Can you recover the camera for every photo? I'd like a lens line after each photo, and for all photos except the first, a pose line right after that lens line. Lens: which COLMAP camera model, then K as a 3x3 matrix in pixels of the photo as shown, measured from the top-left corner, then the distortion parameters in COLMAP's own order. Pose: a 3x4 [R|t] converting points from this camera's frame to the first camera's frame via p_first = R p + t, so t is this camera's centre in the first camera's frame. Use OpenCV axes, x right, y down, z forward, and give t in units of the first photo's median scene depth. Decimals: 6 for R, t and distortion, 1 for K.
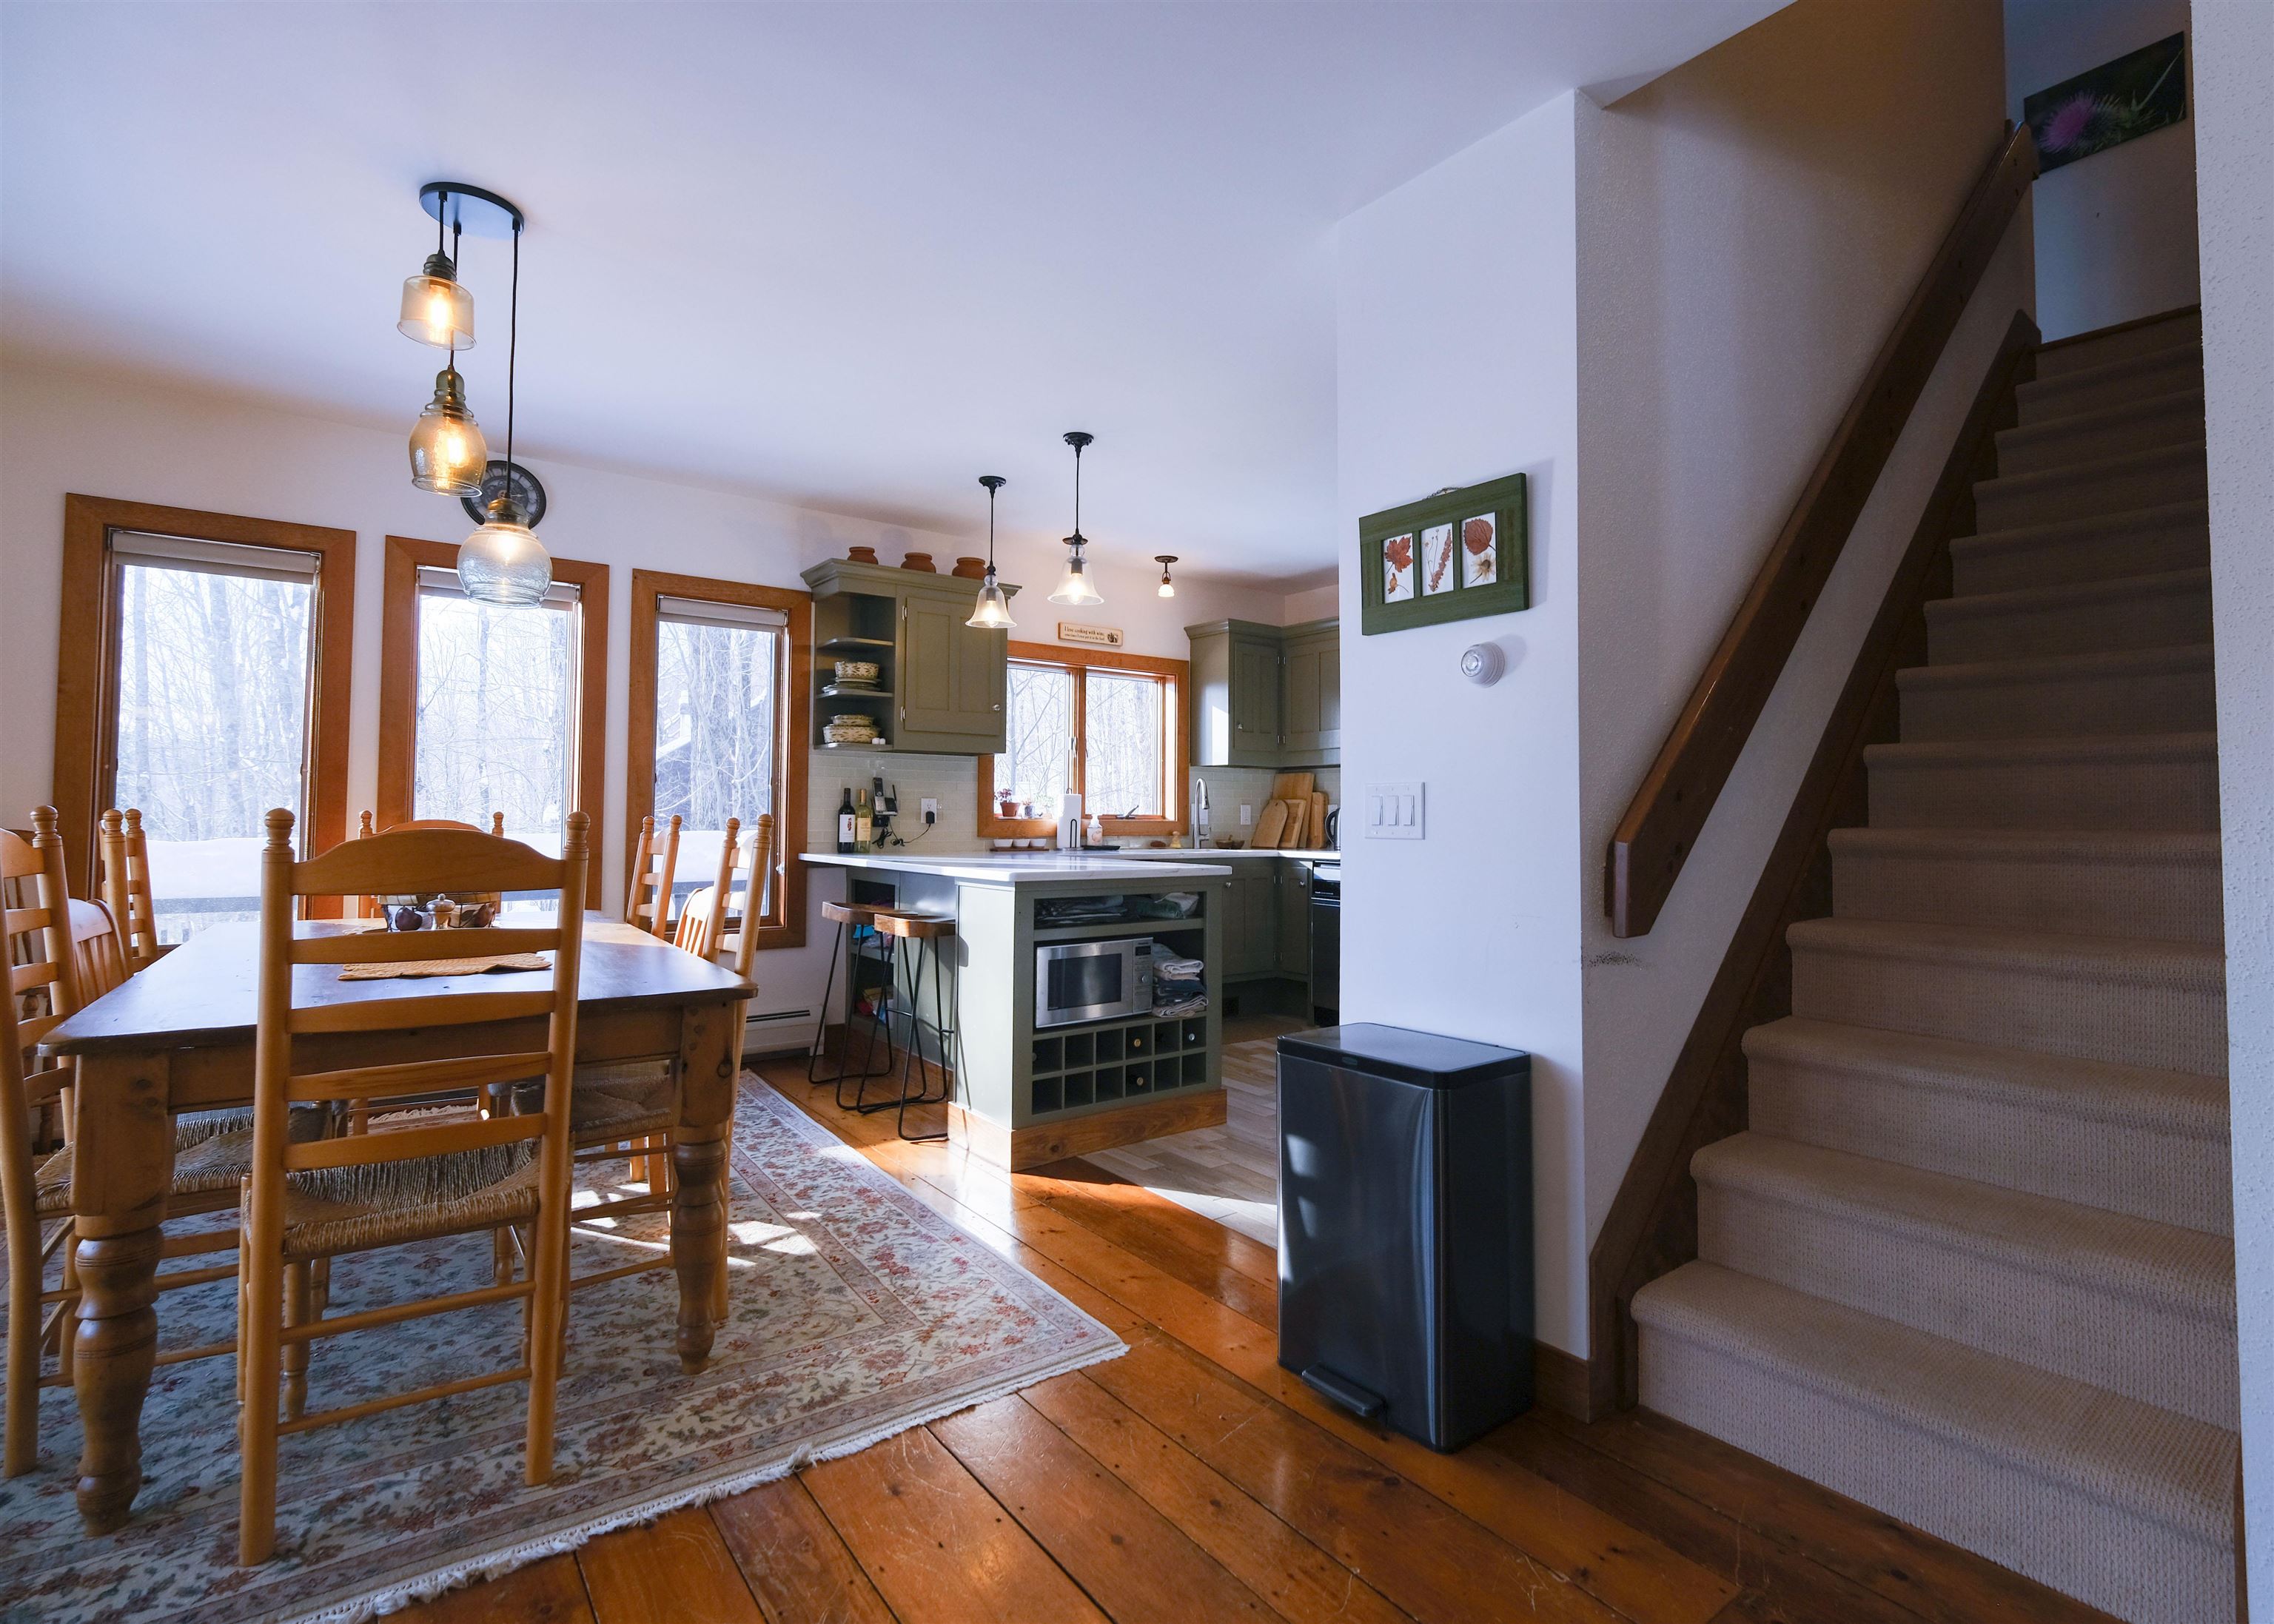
lens RADIAL K [[1090.2, 0, 1176.5], [0, 1090.2, 783.8], [0, 0, 1]] dist [0.000603, -0.000047]
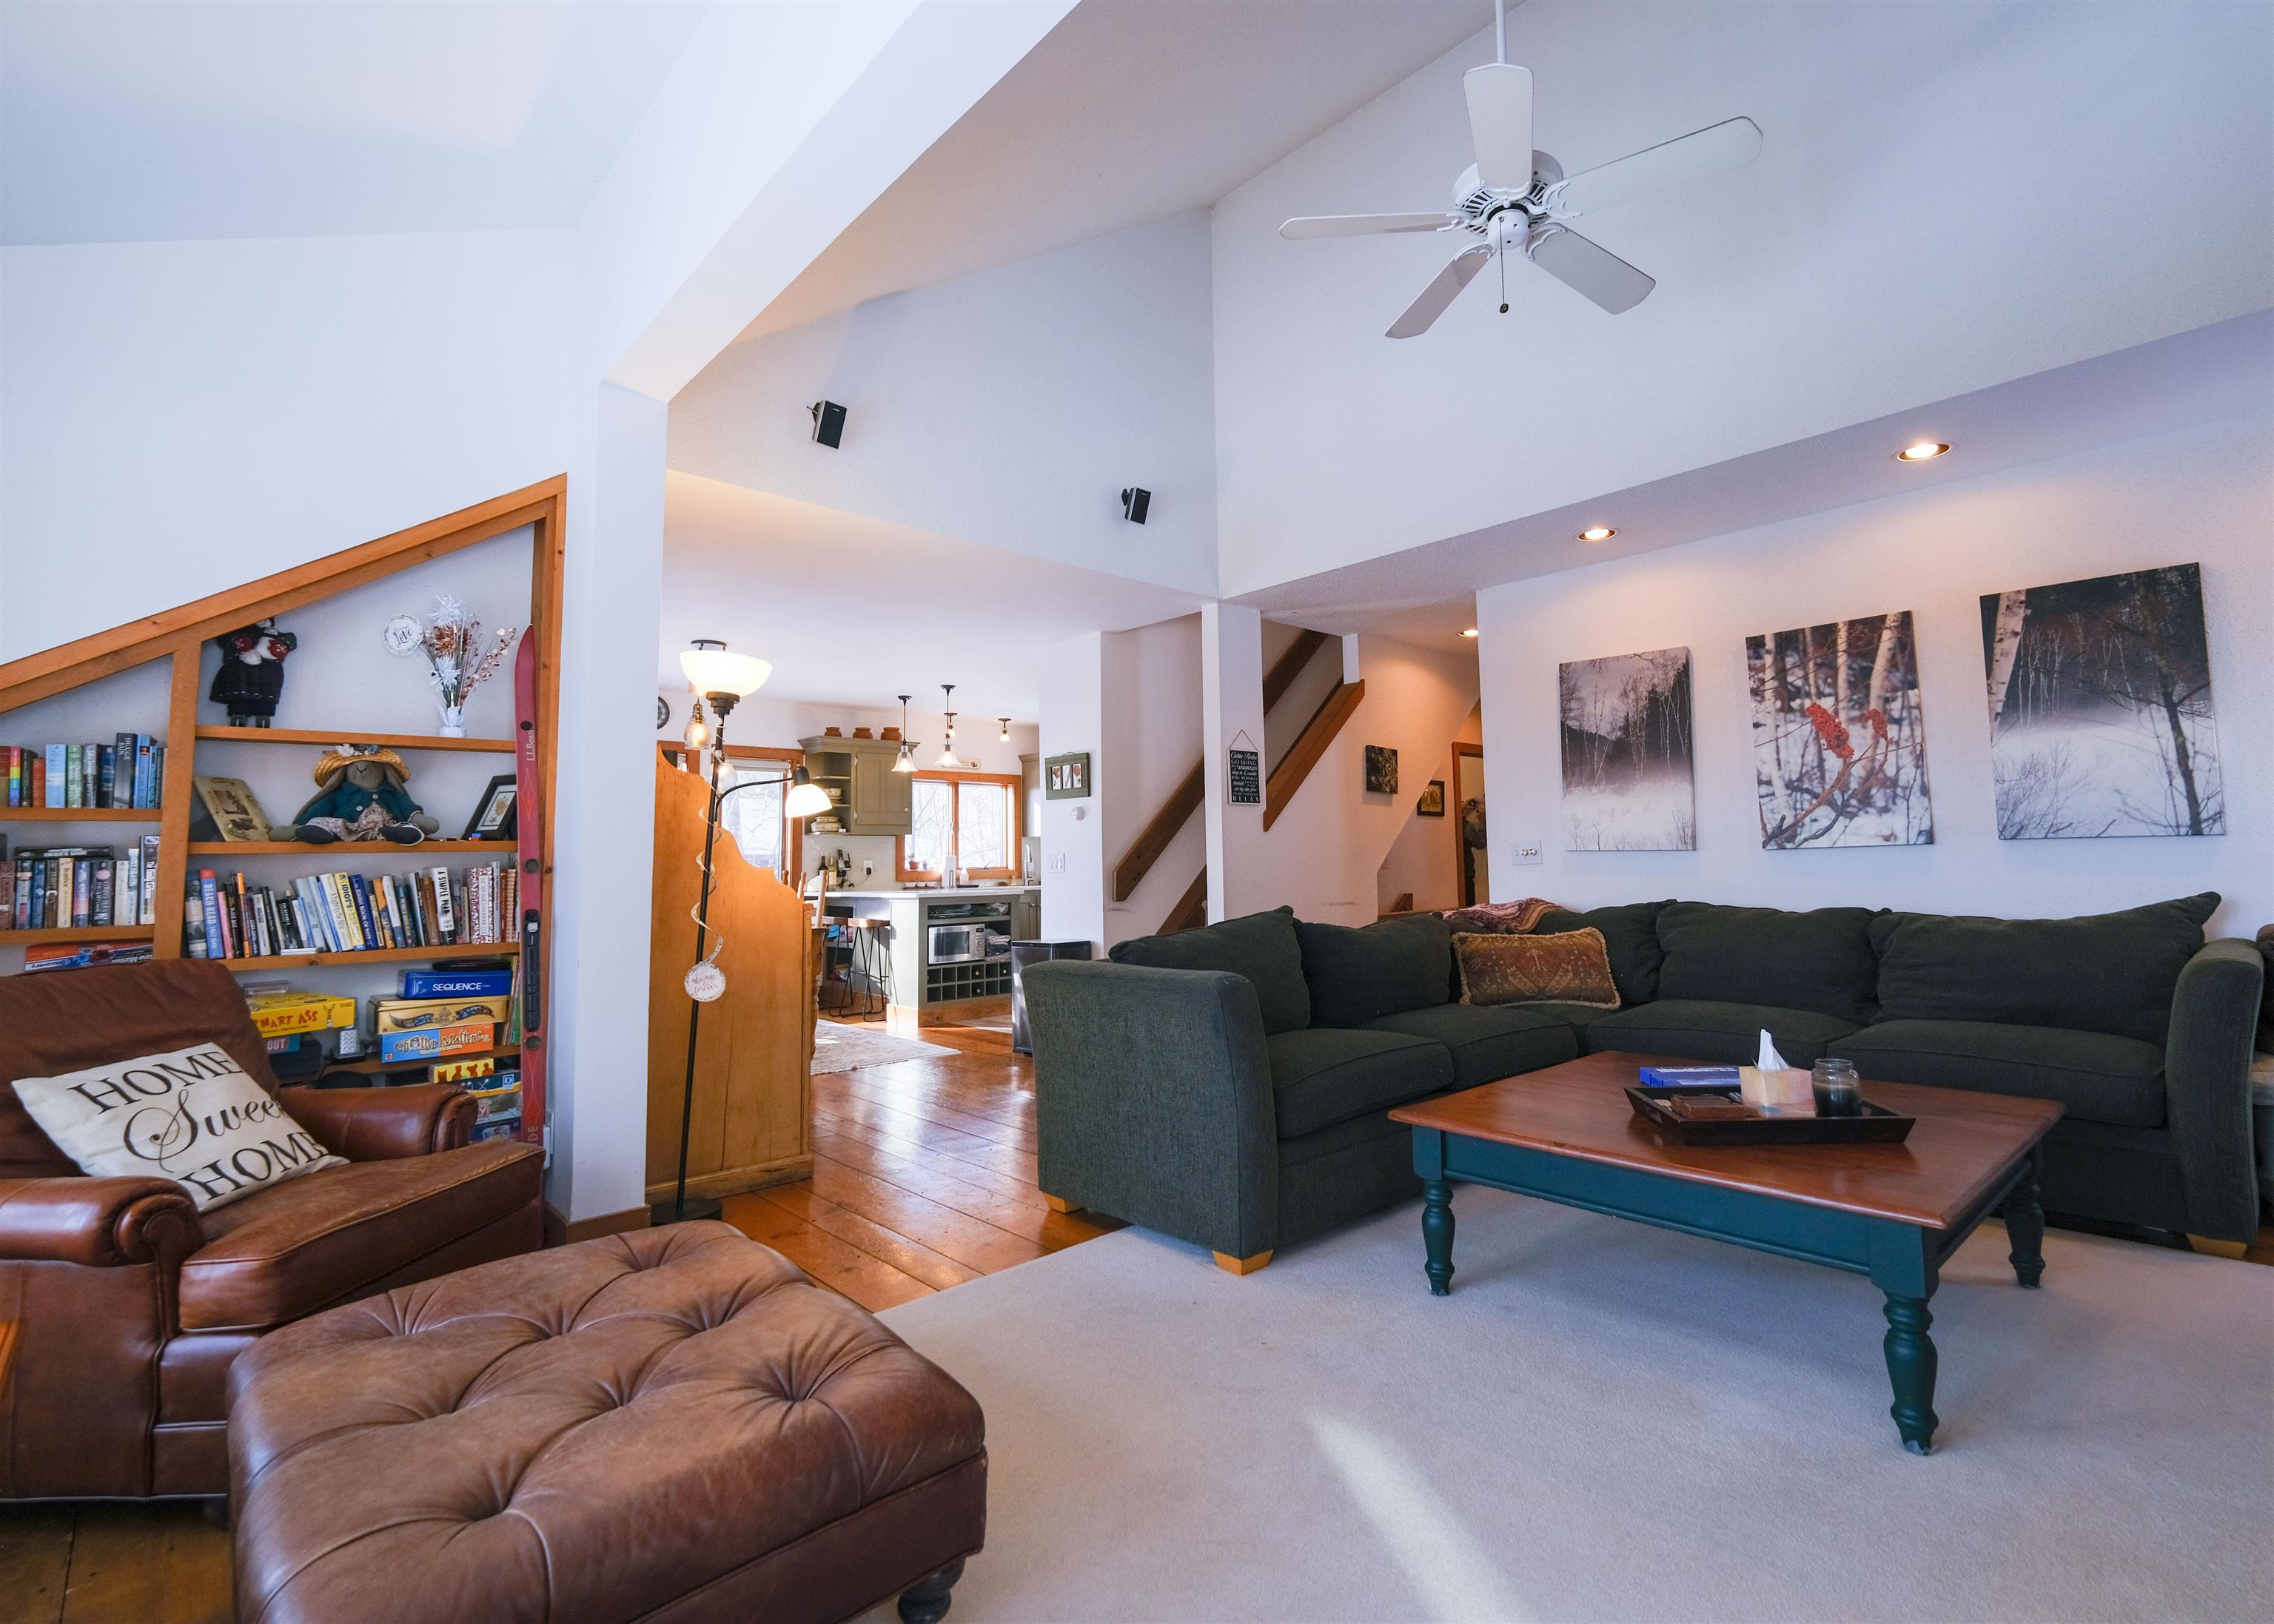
lens RADIAL K [[1024.7, 0, 1192.5], [0, 1024.7, 783.9], [0, 0, 1]] dist [0.001003, 0.000008]
pose [[0.992688, -0.014698, 0.119812, 0.121539], [0.020683, 0.998591, -0.048861, -0.022355], [-0.118925, 0.050982, 0.991594, -0.876790]]
